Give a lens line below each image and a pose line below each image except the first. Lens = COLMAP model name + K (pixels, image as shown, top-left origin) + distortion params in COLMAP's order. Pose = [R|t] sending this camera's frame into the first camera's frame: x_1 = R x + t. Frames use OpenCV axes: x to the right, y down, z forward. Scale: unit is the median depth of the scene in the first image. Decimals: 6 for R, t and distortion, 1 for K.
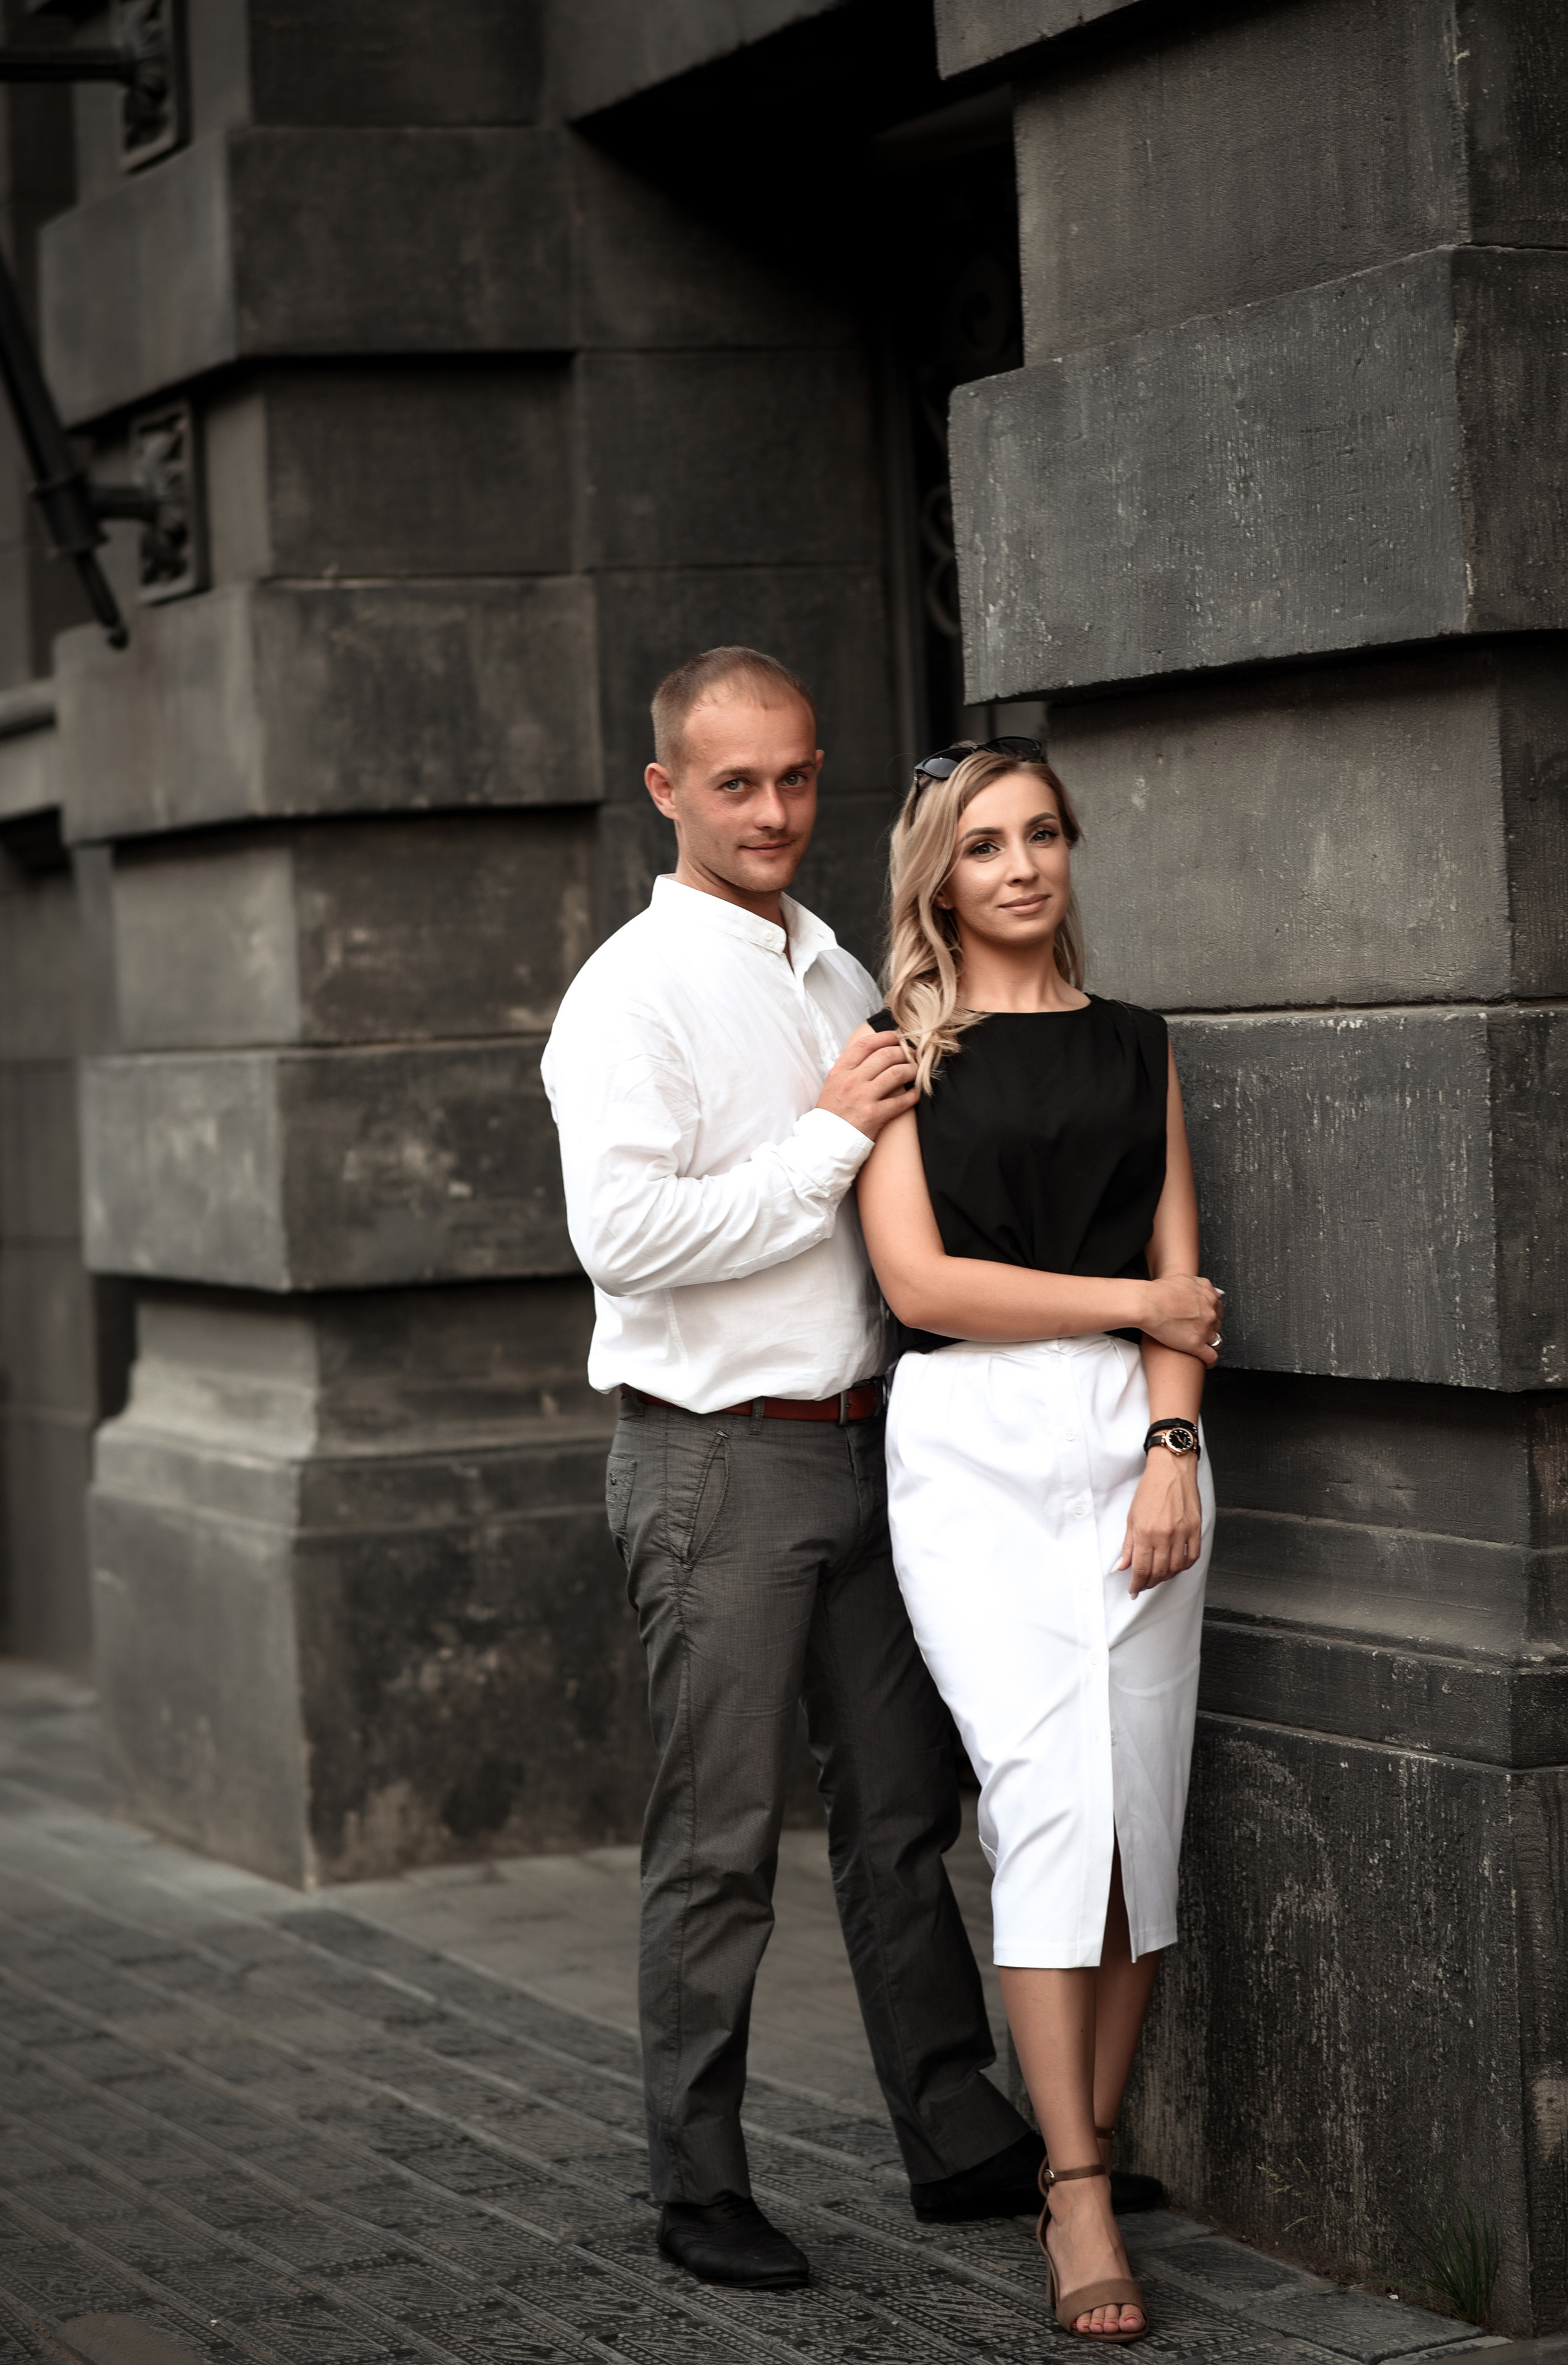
lens RADIAL K [[5877.1, 0, 783.1], [0, 5877.1, 1142.3], [0, 0, 1]] dist [-0.223413, 0.075211]
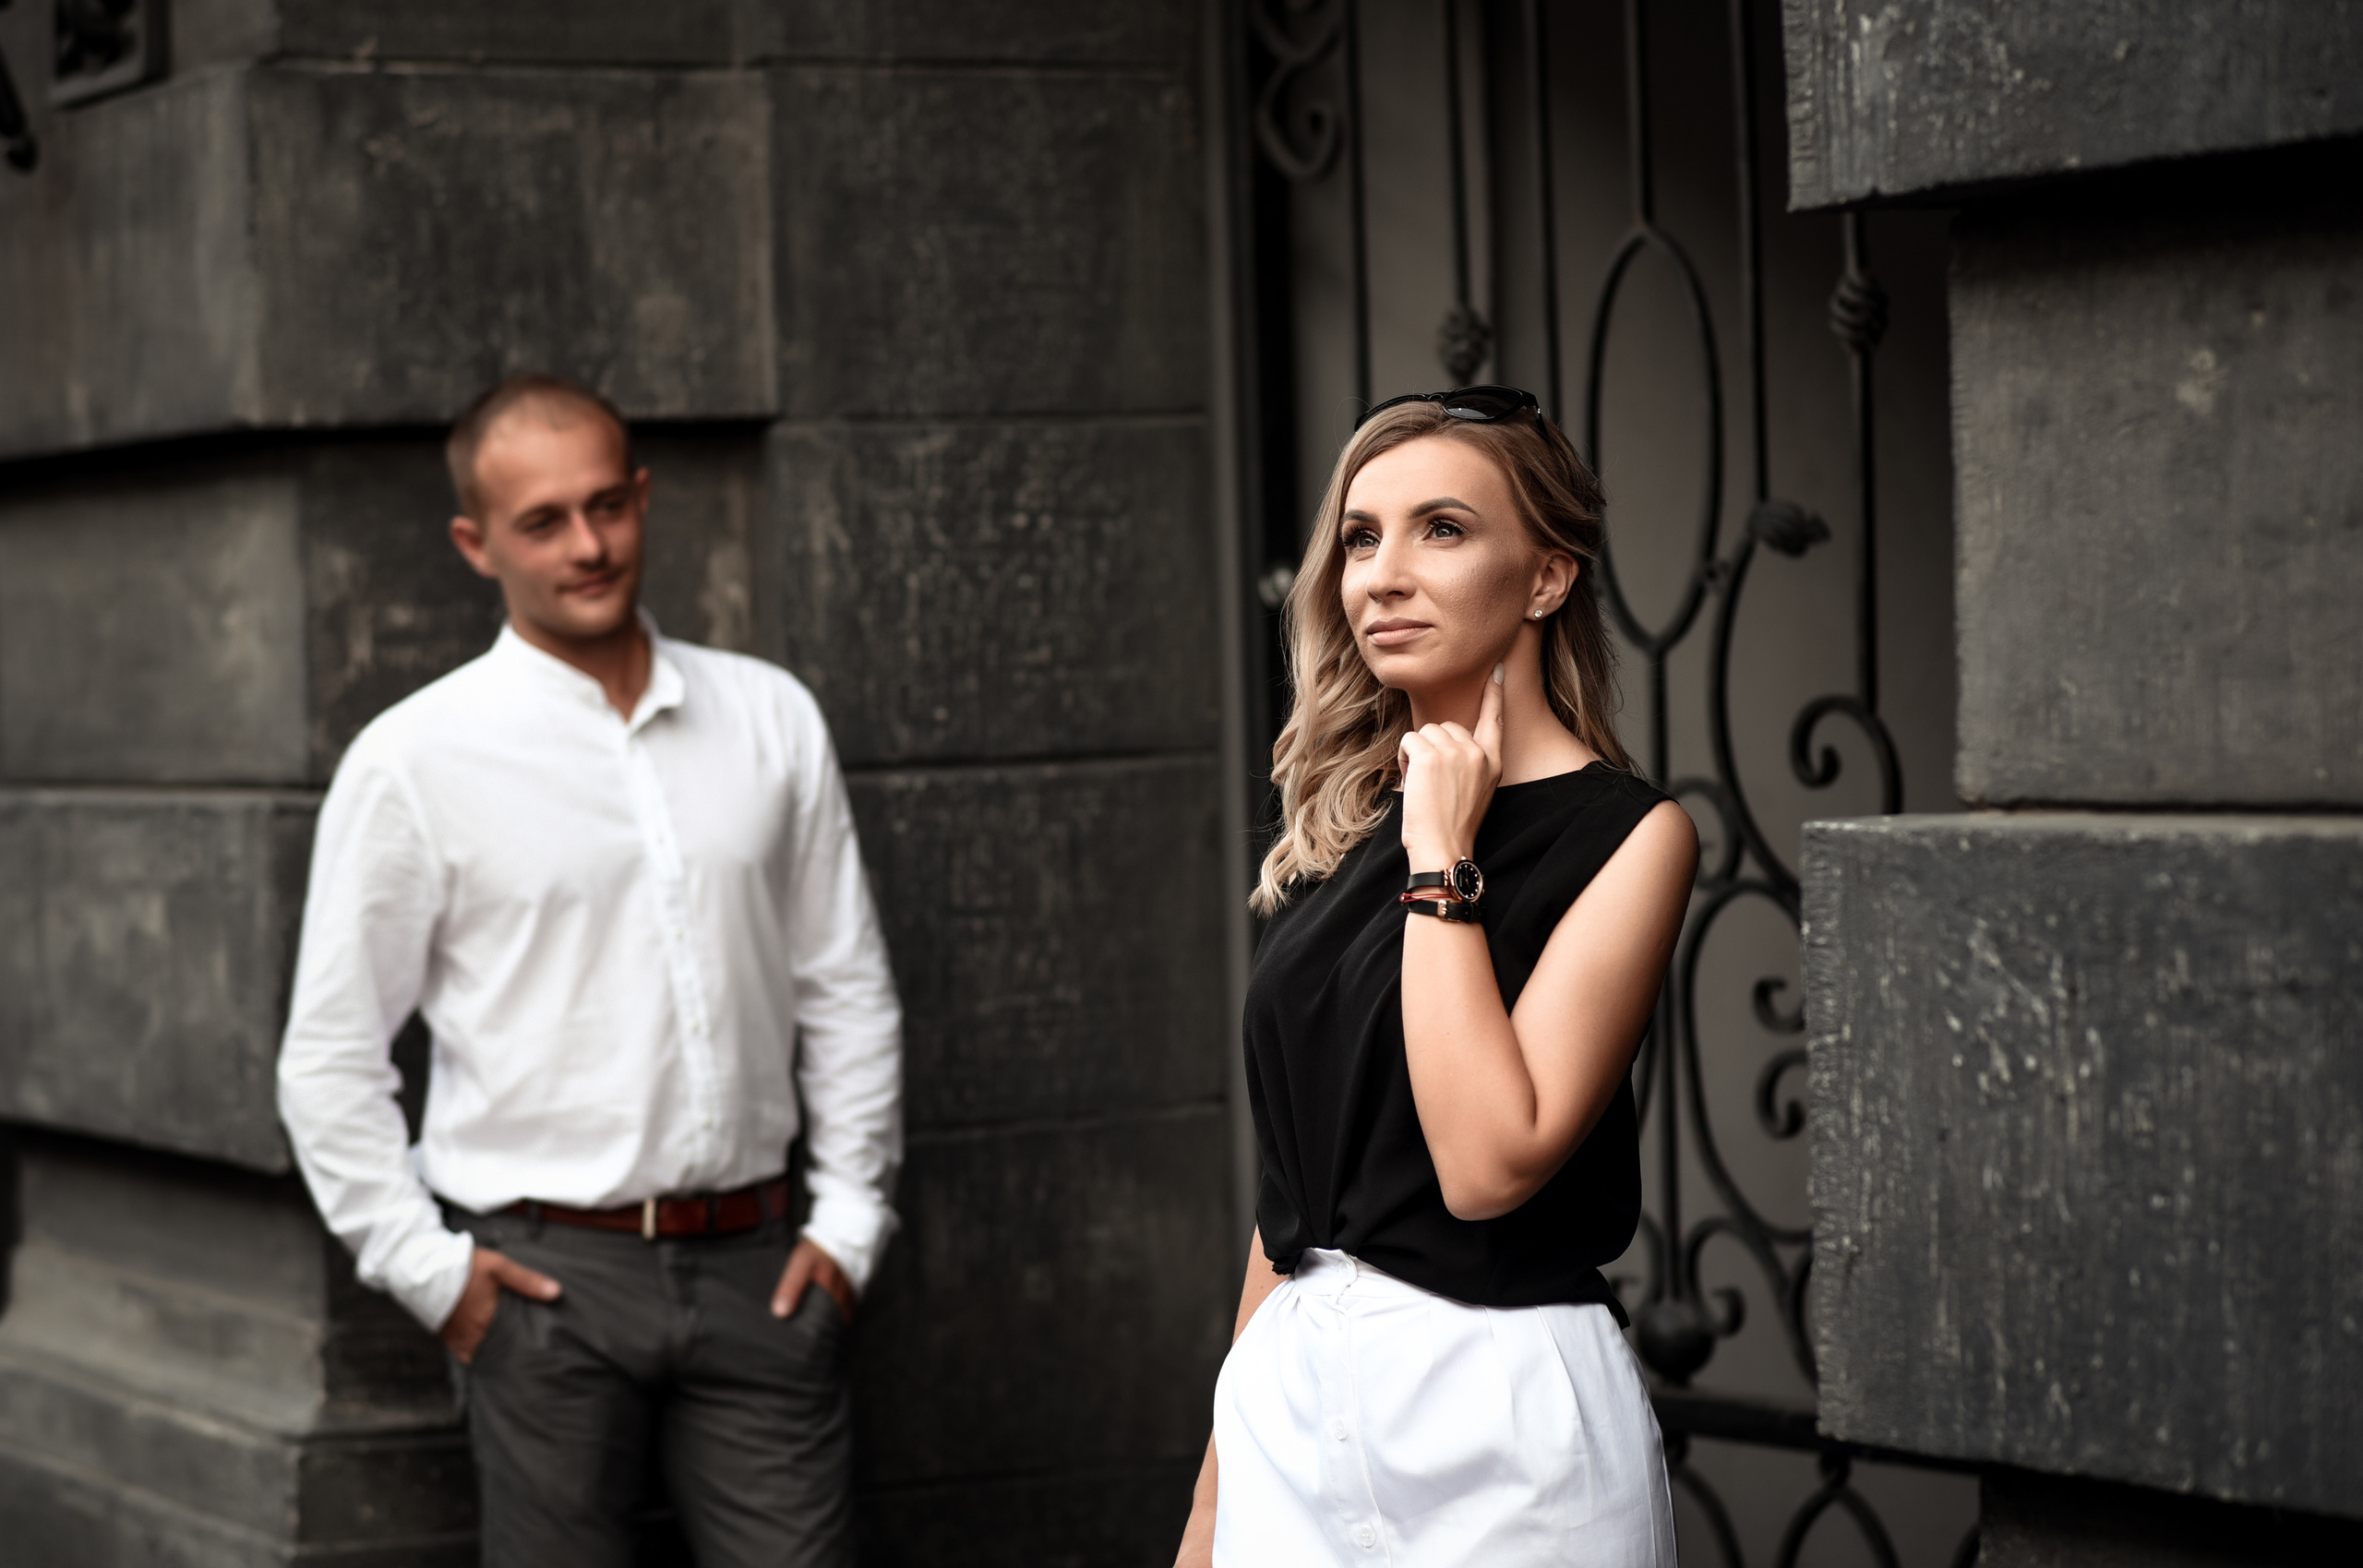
lens RADIAL K [[5872.6, 0, 1181.5], [0, 5872.6, 784.0], [0, 0, 1]] dist [-0.223413, 0.075211]
pose [[0.993367, 0.015949, 0.113874, -0.059787], [-0.015203, 0.999857, -0.007417, -0.013427], [-0.113976, 0.005637, 0.993468, 0.354412]]
